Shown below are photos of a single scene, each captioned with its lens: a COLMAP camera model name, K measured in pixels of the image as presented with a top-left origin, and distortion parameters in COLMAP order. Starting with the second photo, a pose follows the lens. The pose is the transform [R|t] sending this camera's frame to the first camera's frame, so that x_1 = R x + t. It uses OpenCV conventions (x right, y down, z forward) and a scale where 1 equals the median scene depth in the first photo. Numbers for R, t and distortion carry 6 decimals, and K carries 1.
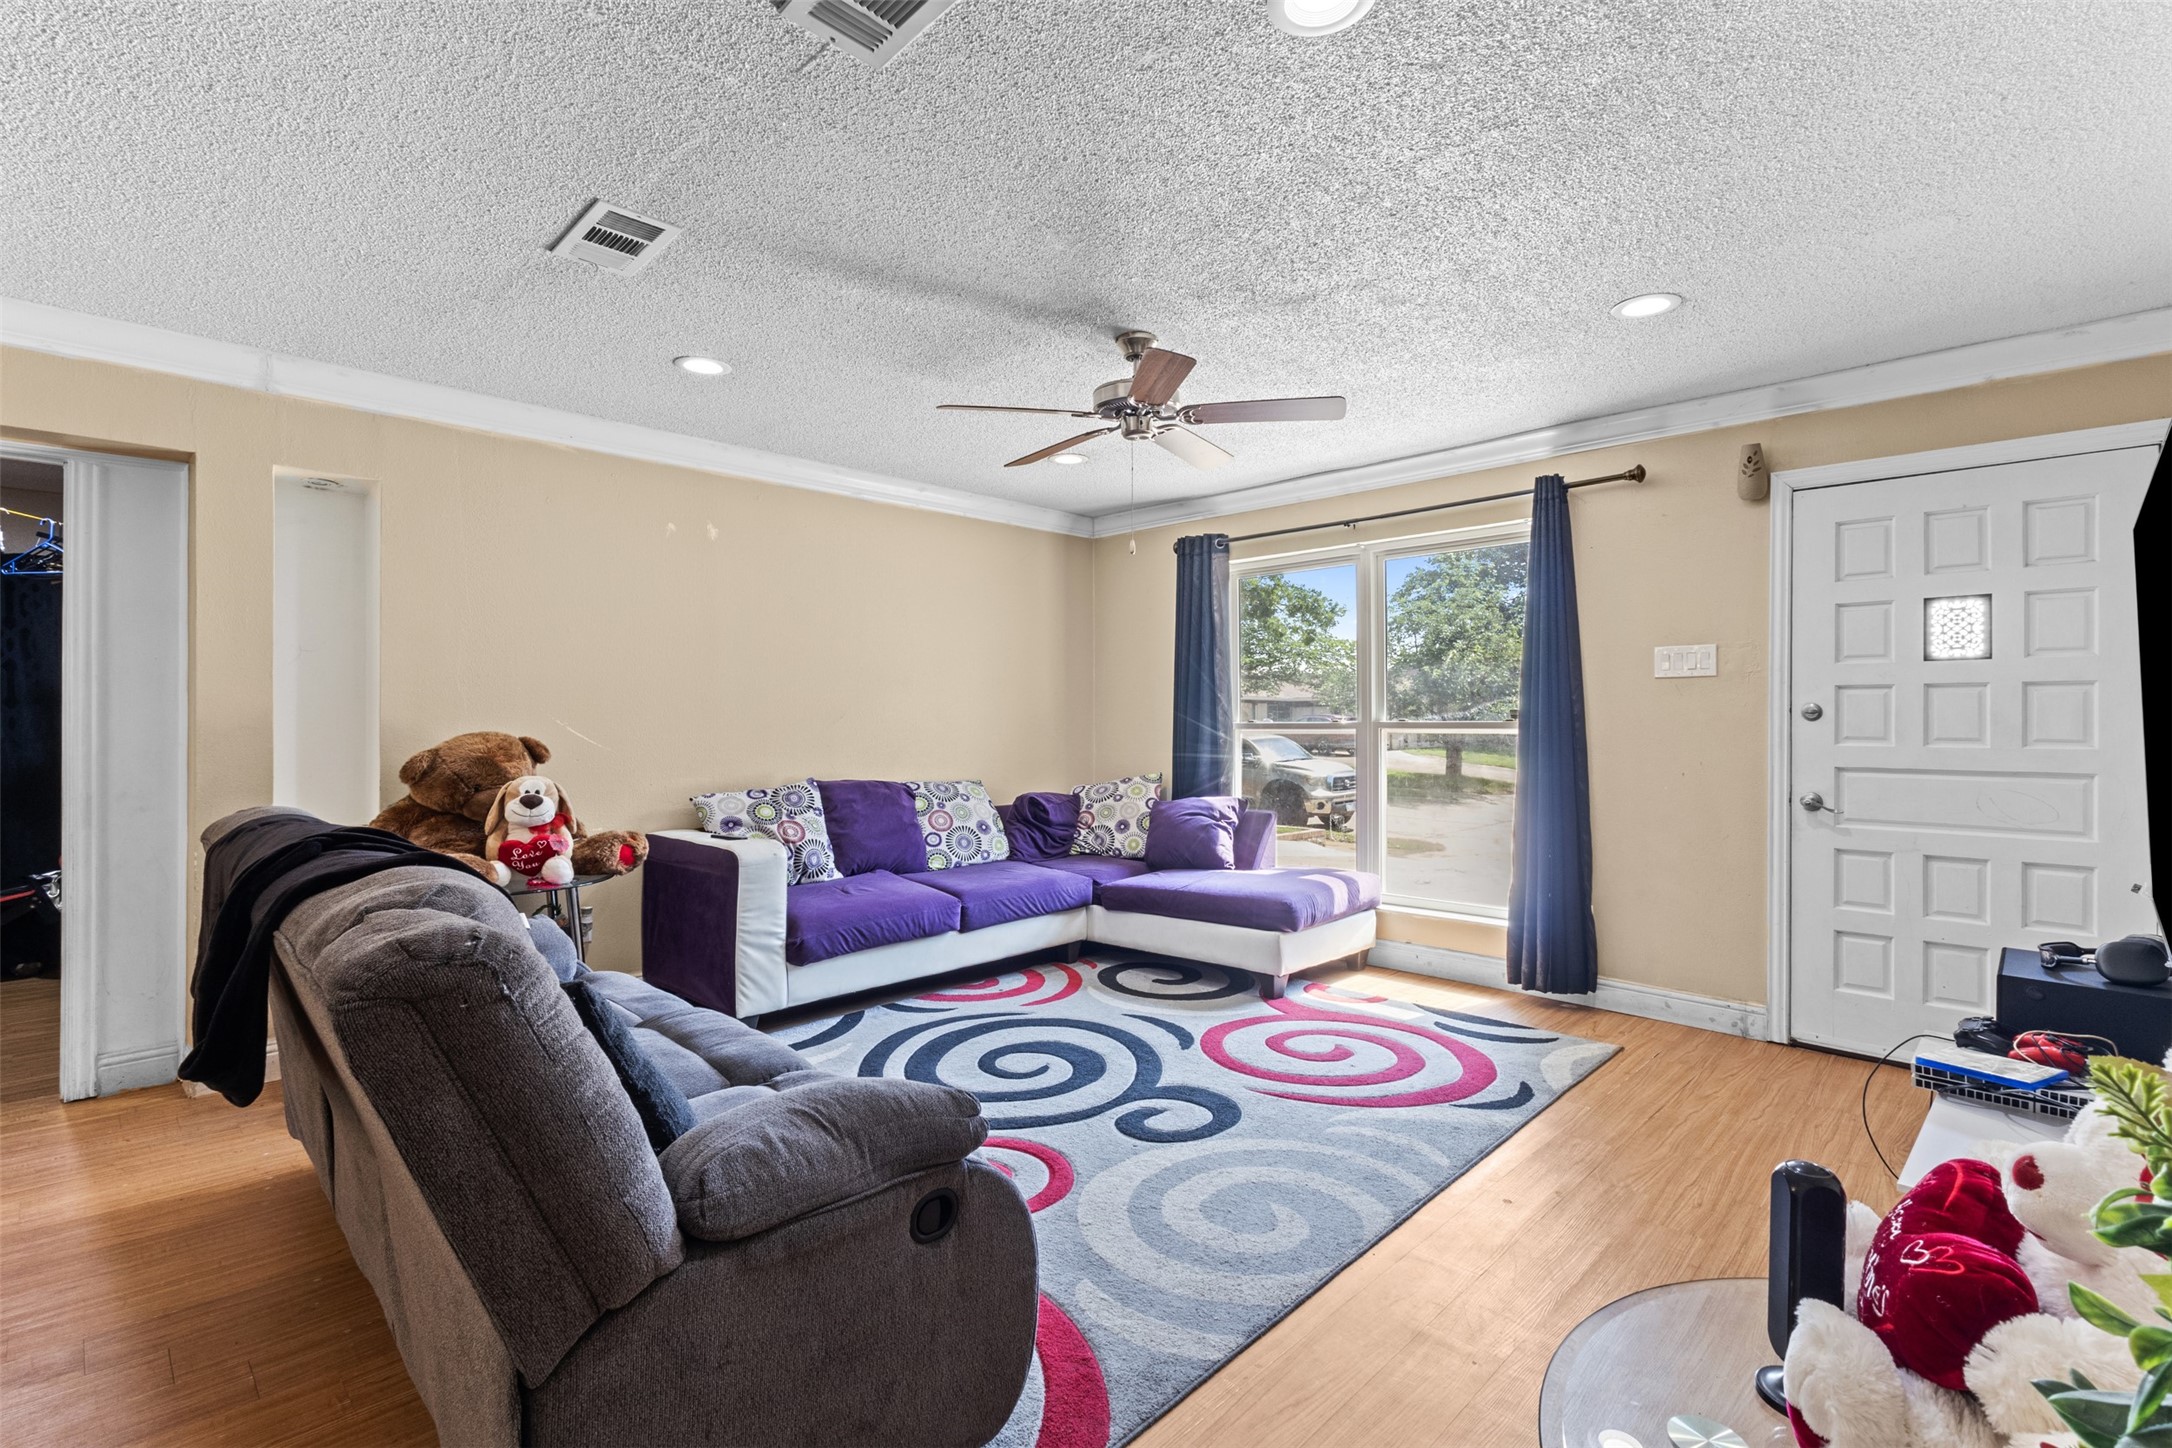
lens RADIAL K [[1000.5, 0, 1082.0], [0, 1000.5, 726.6], [0, 0, 1]] dist [0.000919, 0.000405]
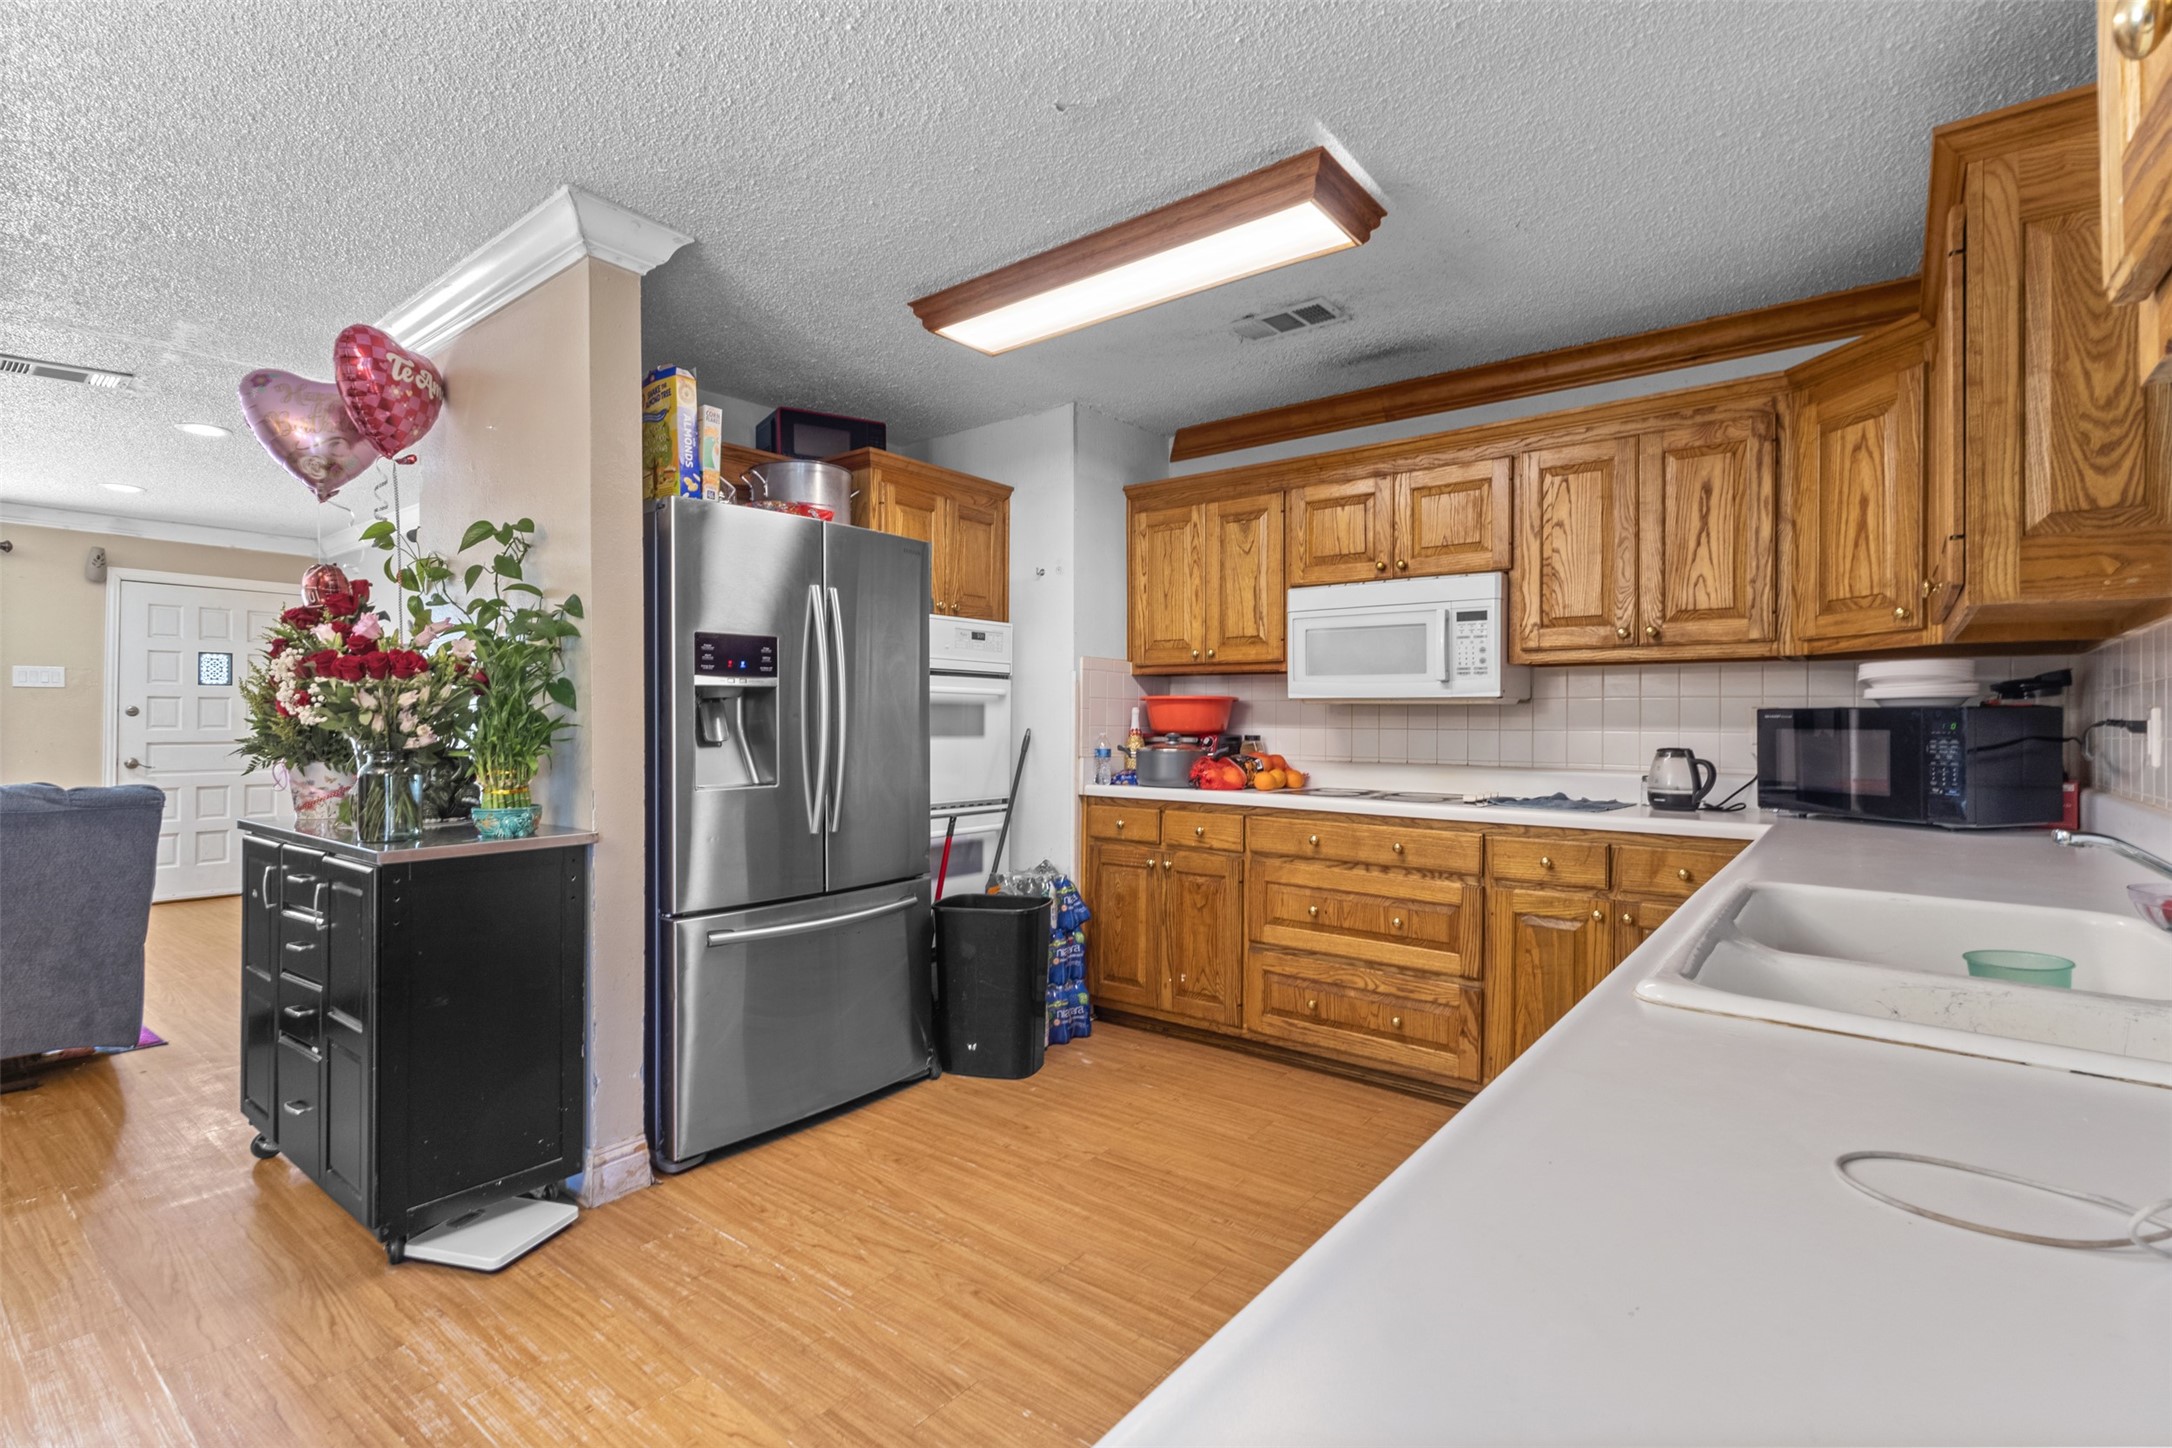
lens RADIAL K [[1007.3, 0, 1086.5], [0, 1007.3, 713.6], [0, 0, 1]] dist [0.000727, 0.000566]
pose [[-0.113240, 0.005594, 0.993552, -1.002468], [0.005660, 0.999972, -0.004985, 0.006418], [-0.993552, 0.005059, -0.113268, -0.365464]]
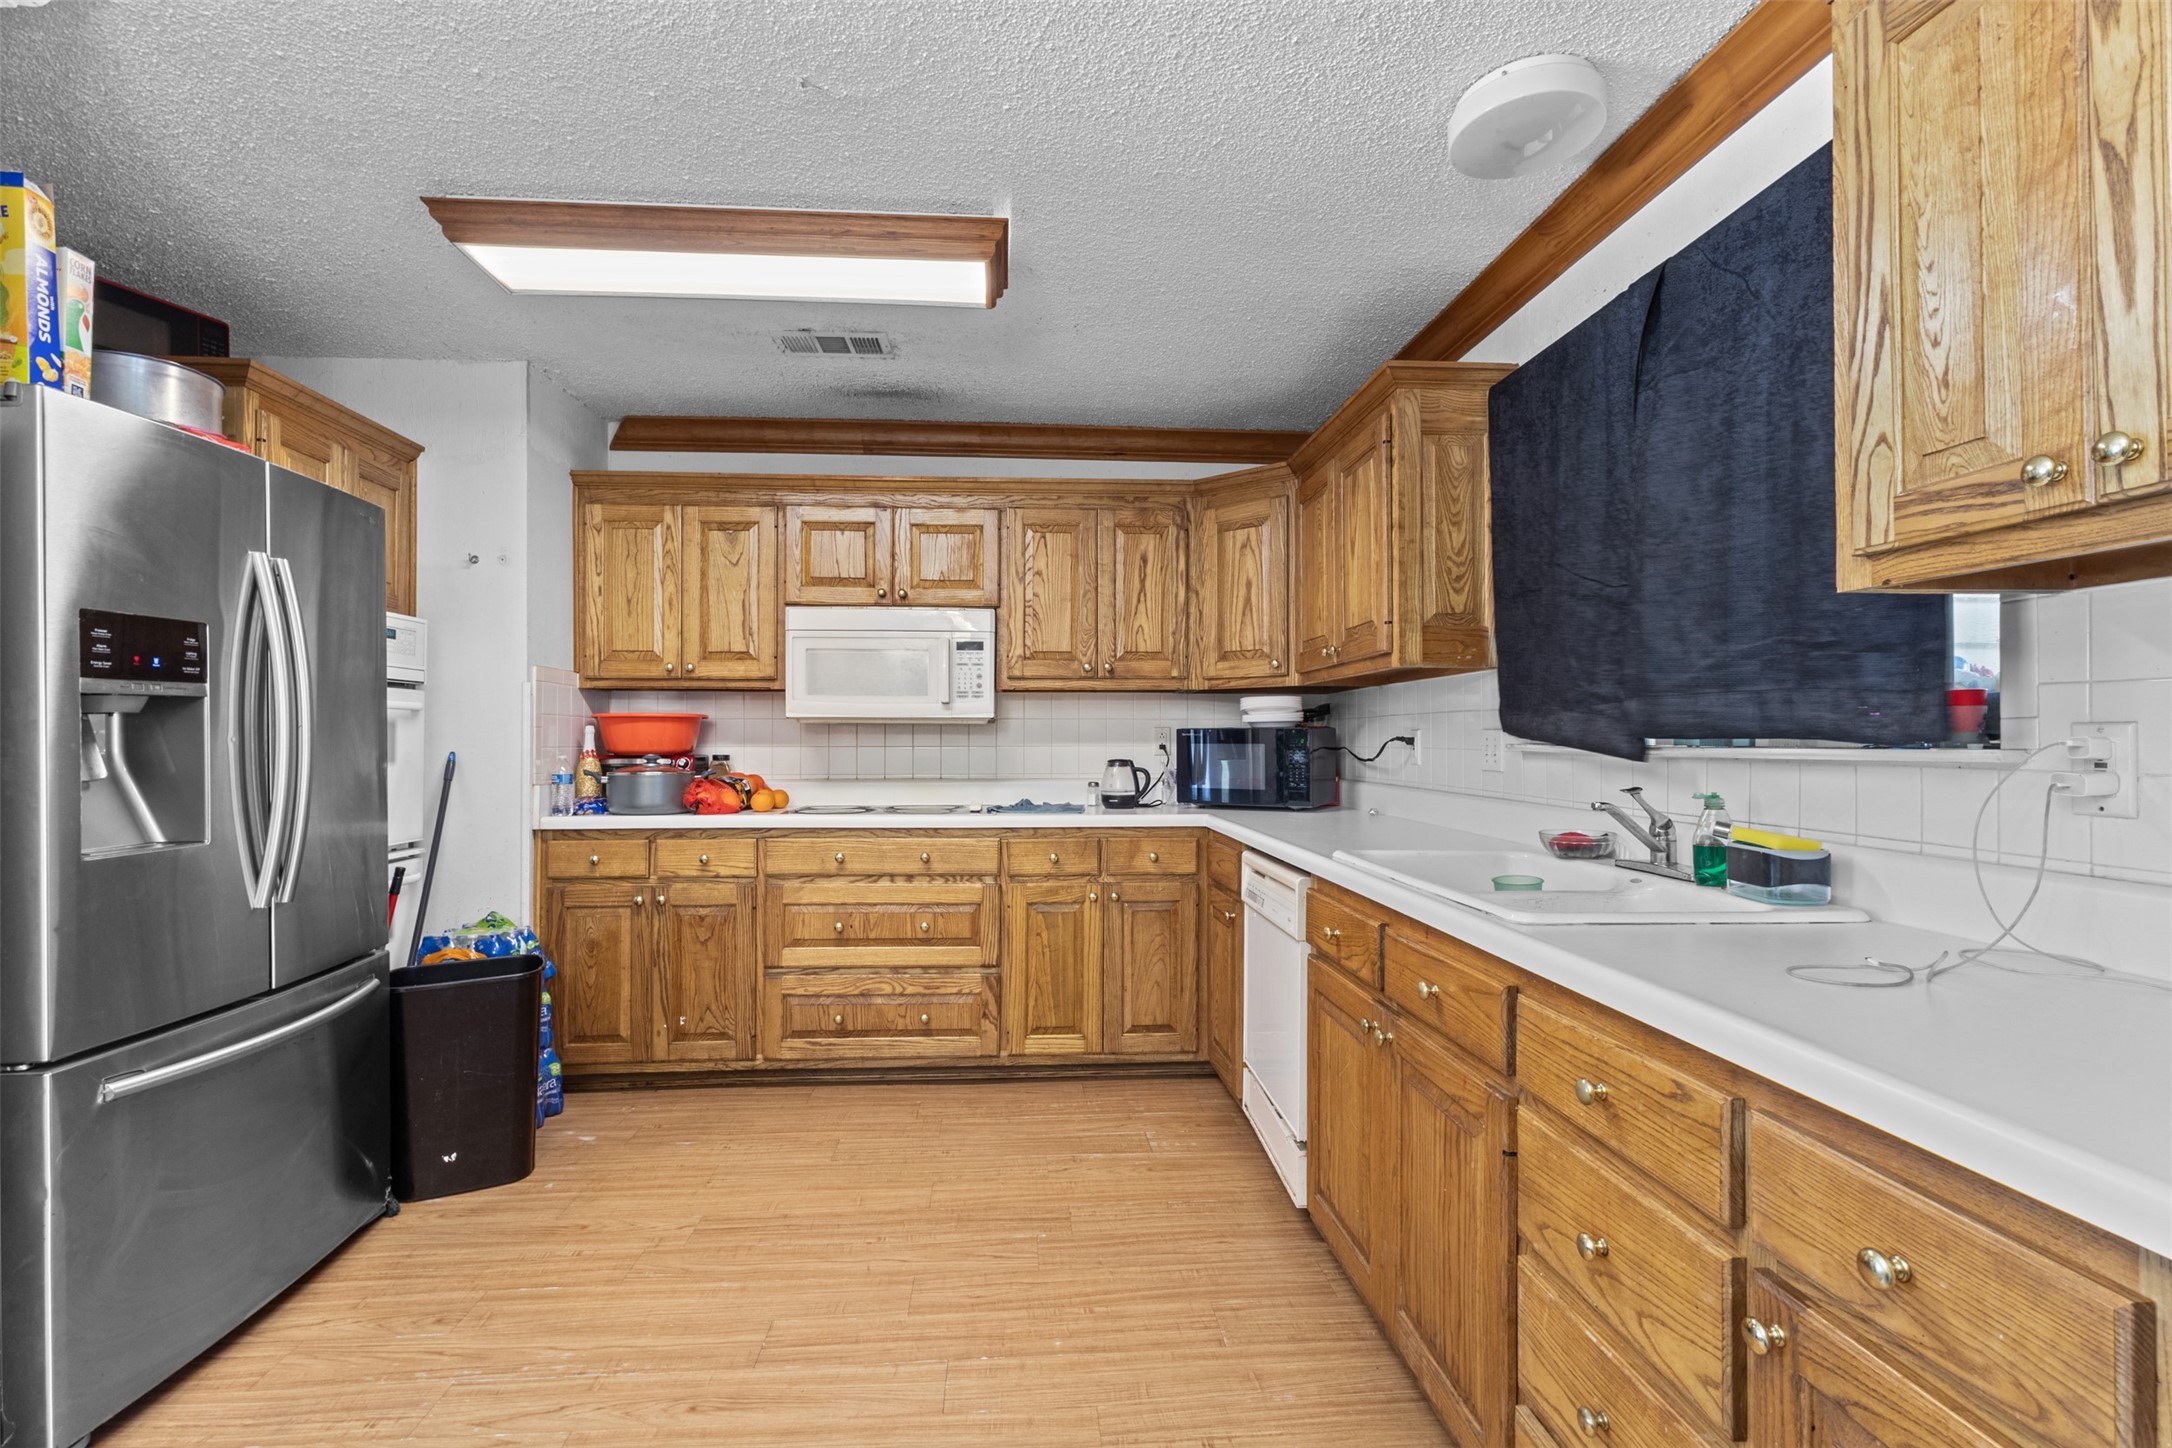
lens RADIAL K [[1000.5, 0, 1082.0], [0, 1000.5, 726.6], [0, 0, 1]] dist [0.000919, 0.000405]
pose [[-0.755127, 0.006525, 0.655546, -0.902831], [0.007349, 0.999972, -0.001488, 0.000823], [-0.655538, 0.003694, -0.755153, -0.145336]]
